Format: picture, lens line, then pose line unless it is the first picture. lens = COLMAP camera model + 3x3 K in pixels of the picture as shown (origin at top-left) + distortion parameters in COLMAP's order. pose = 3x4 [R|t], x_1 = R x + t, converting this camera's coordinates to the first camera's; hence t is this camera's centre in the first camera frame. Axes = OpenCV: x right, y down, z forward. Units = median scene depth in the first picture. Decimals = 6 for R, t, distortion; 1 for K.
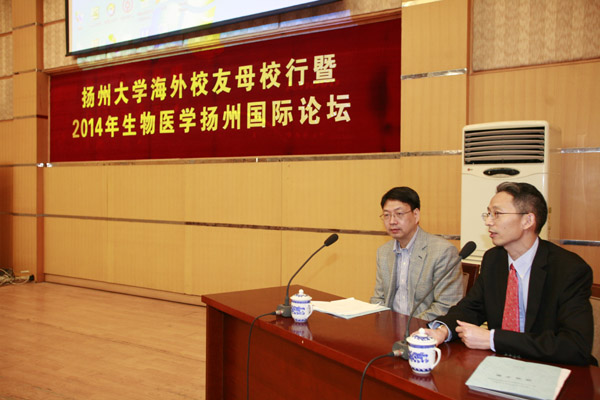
lens RADIAL K [[462.5, 0, 287.9], [0, 462.5, 183.7], [0, 0, 1]] dist [0.000960, 0.006245]
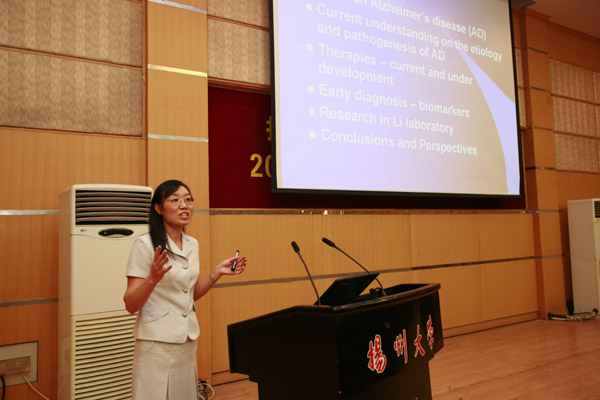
lens RADIAL K [[468.3, 0, 300.0], [0, 468.3, 200.0], [0, 0, 1]] dist [-0.003411, -0.000638]
pose [[0.528660, 0.050697, 0.847319, -1.275085], [0.034297, 0.996124, -0.080999, 0.004990], [-0.848141, 0.071881, 0.524872, 0.630496]]
